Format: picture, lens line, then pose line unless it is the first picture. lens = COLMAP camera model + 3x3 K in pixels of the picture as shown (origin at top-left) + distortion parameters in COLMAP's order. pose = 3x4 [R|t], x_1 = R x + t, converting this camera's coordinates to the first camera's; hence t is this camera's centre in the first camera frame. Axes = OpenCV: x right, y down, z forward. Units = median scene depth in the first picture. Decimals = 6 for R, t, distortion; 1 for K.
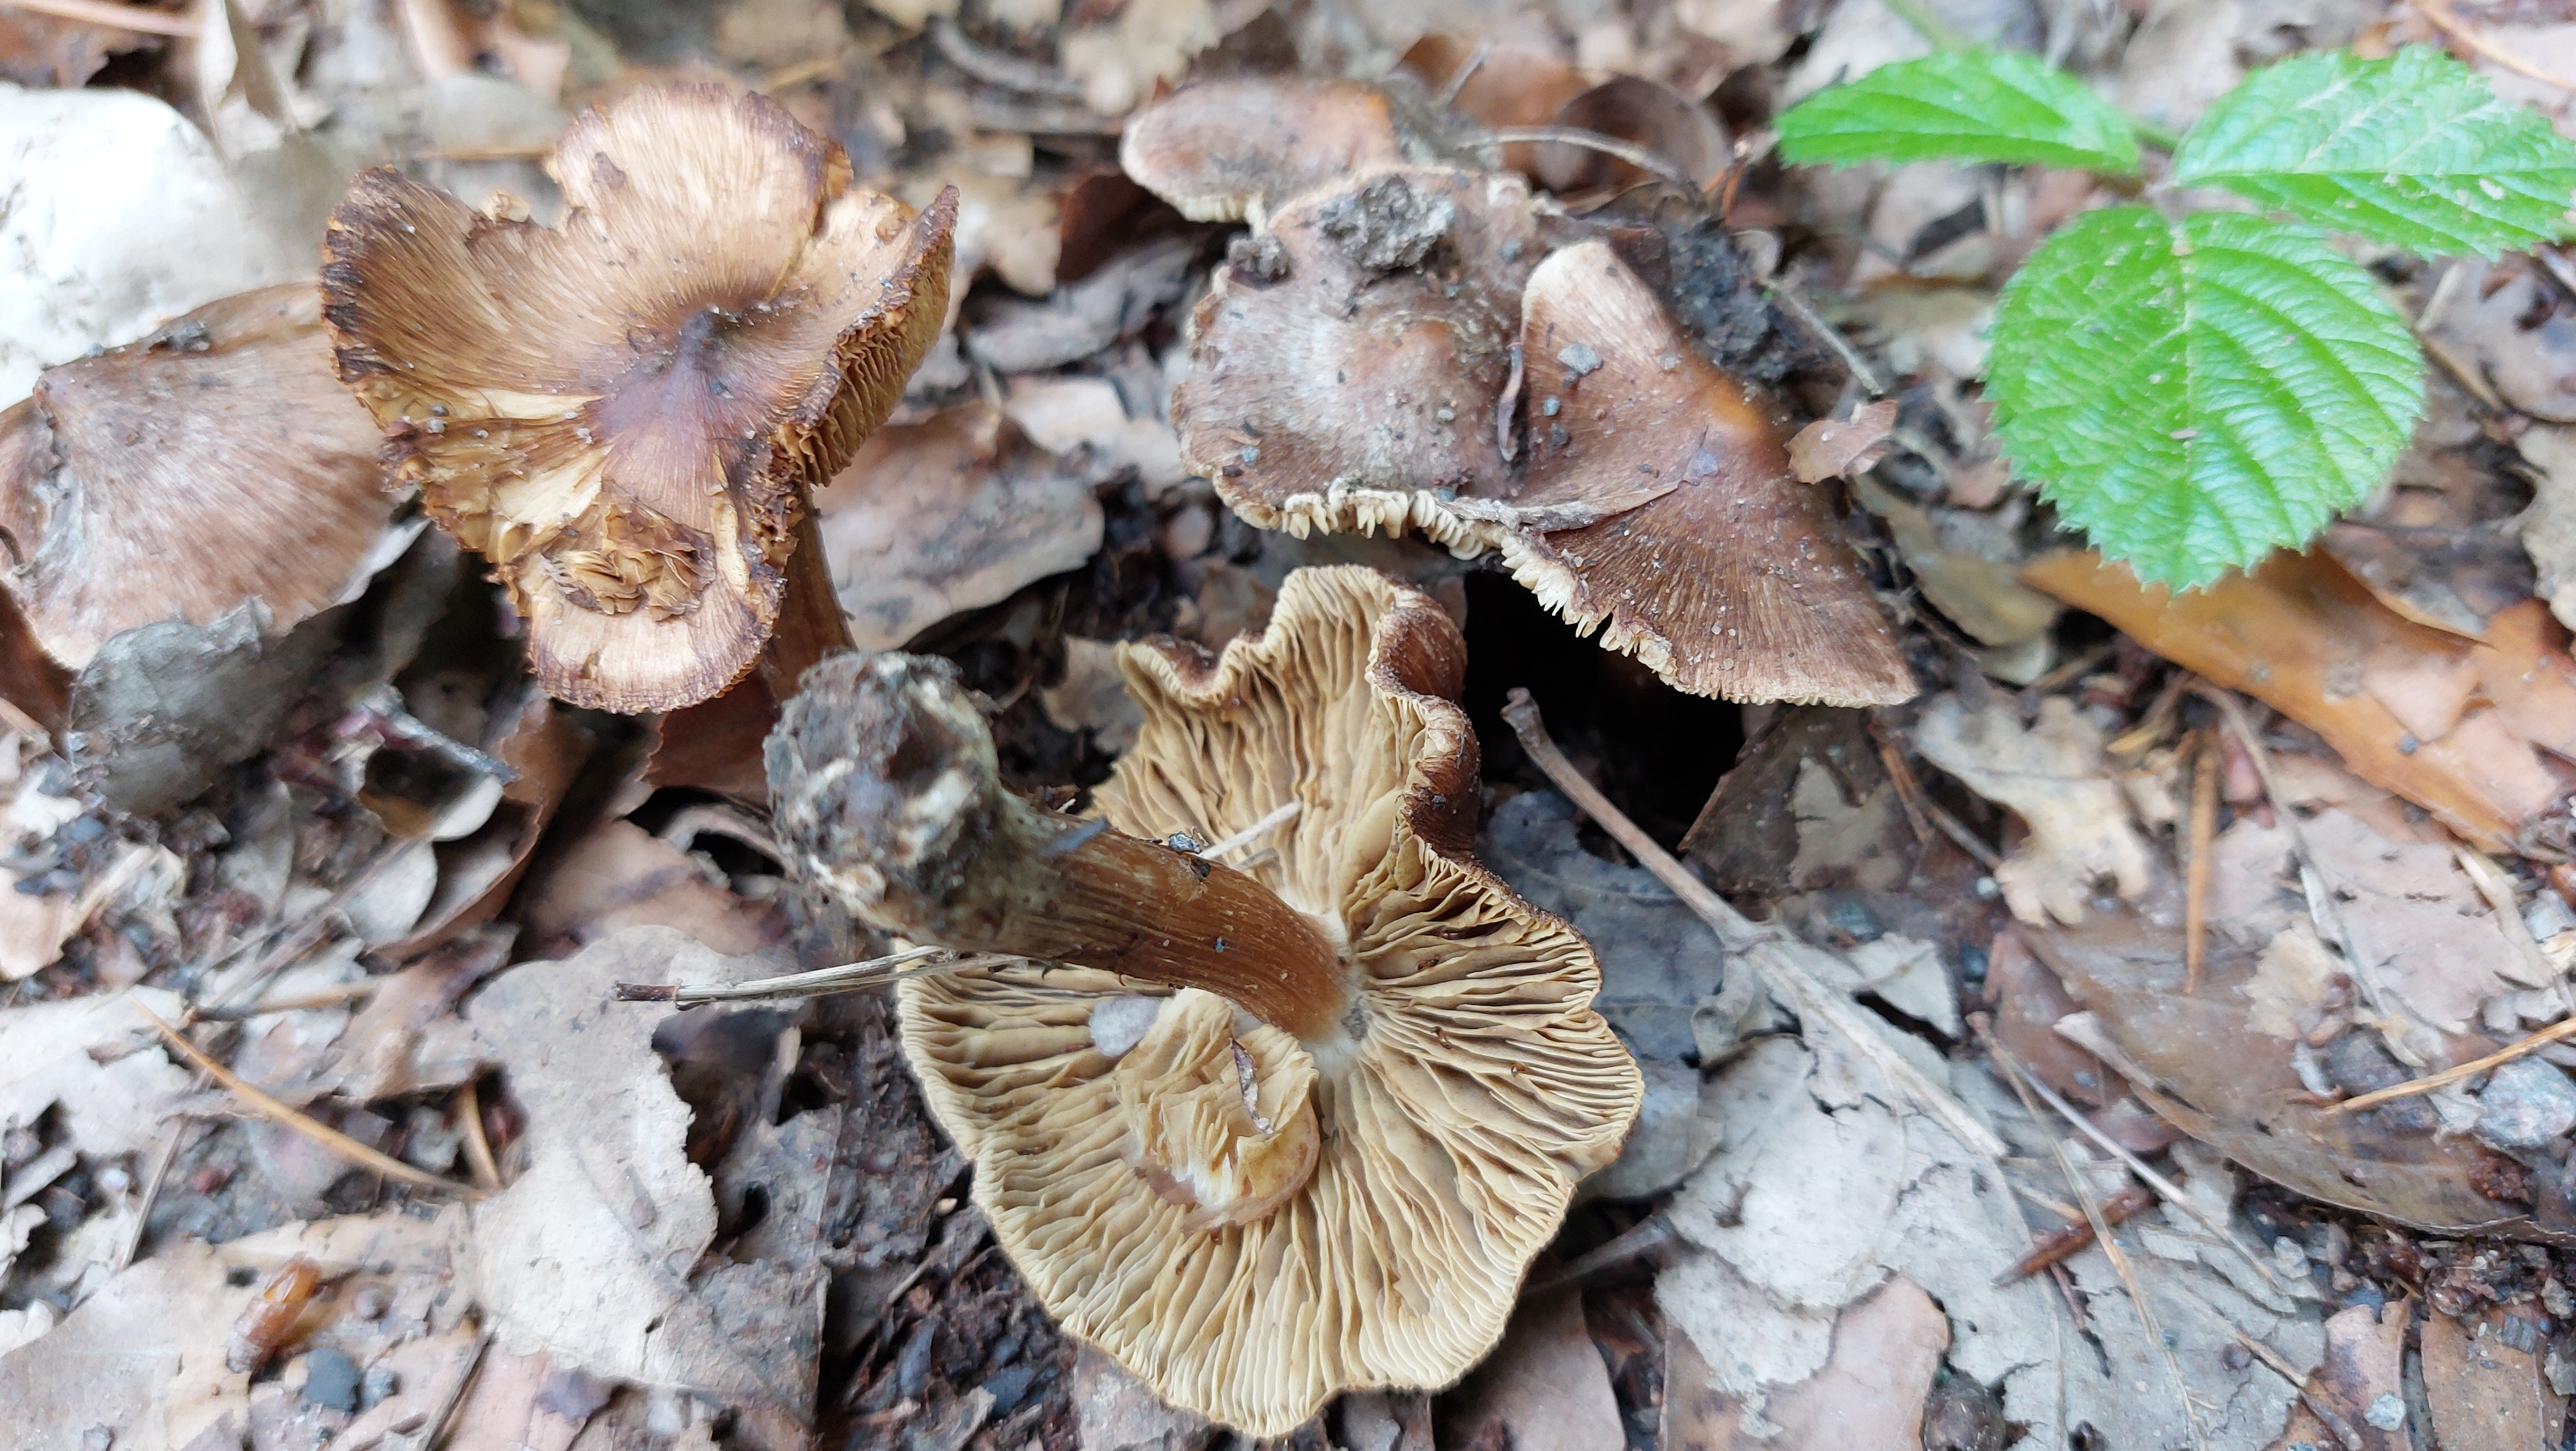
lens RADIAL K [[1890.3, 0, 1288.0], [0, 1890.3, 725.5], [0, 0, 1]] dist [-0.019003, -0.006315]
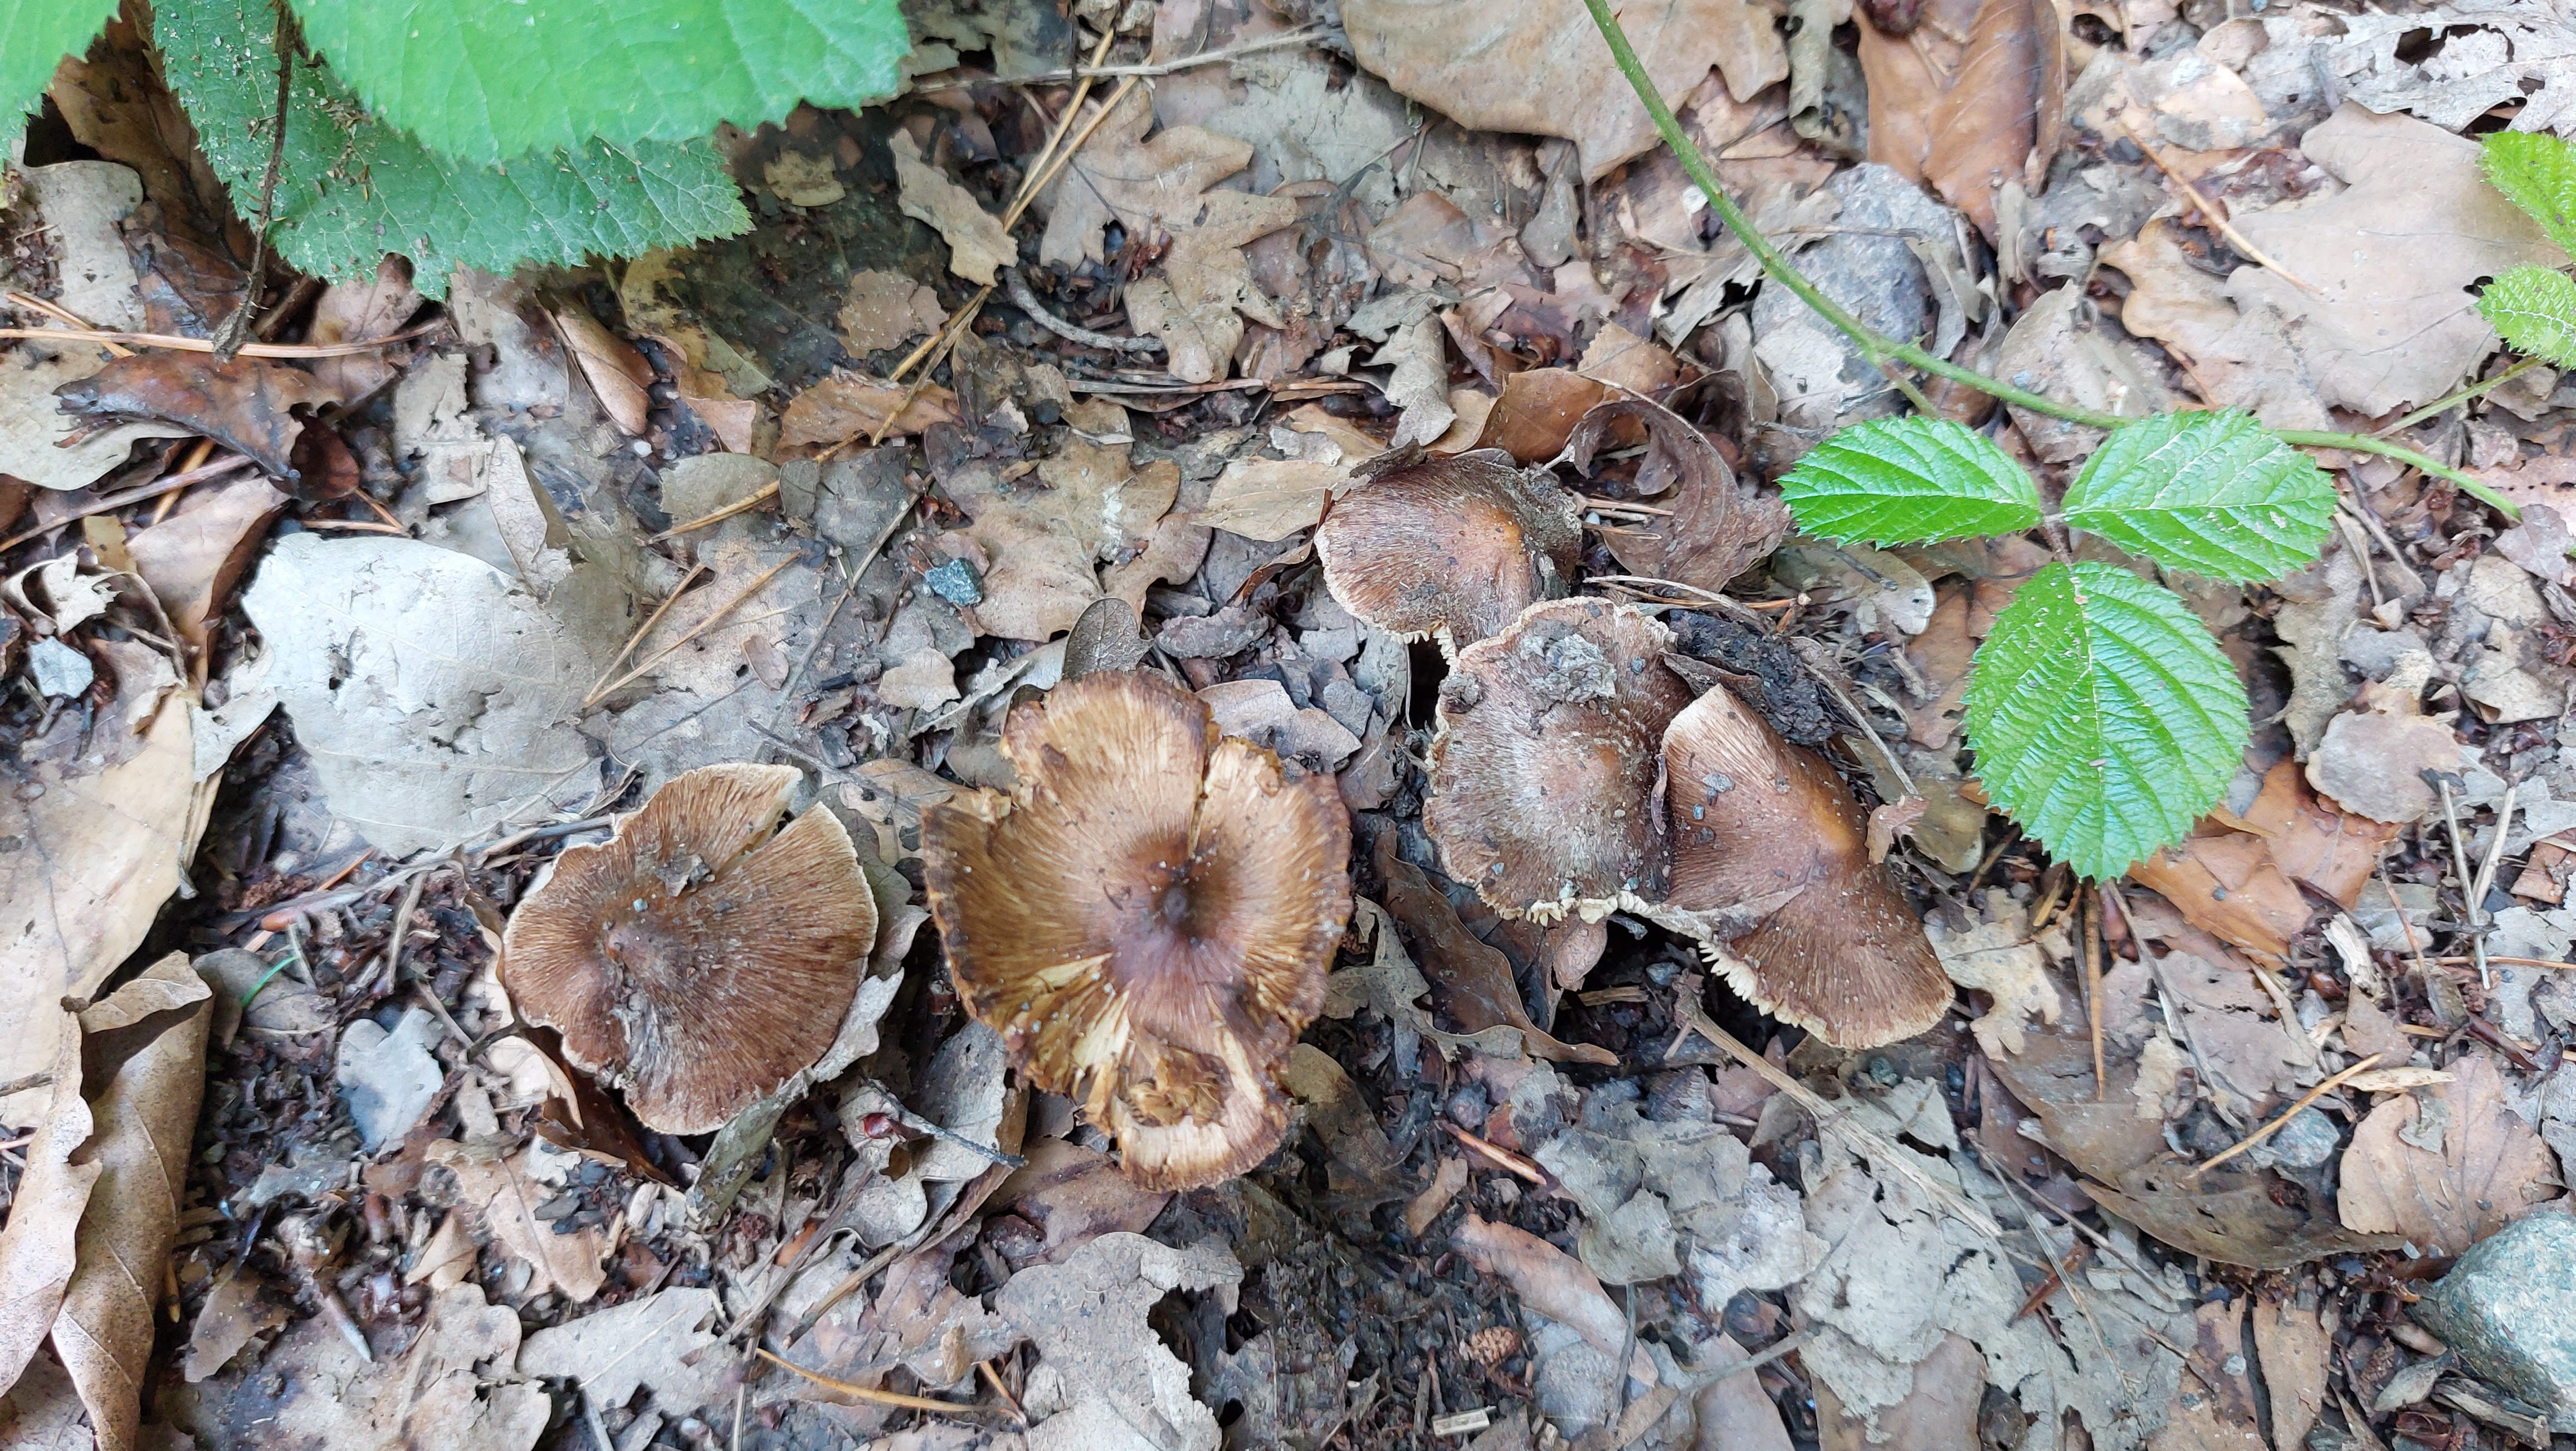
lens RADIAL K [[1788.4, 0, 1288.0], [0, 1788.4, 725.5], [0, 0, 1]] dist [0.041251, -0.066224]
pose [[0.982213, -0.129994, 0.135493, -0.345616], [0.100328, 0.973291, 0.206491, -0.542416], [-0.158717, -0.189224, 0.969022, -0.278701]]
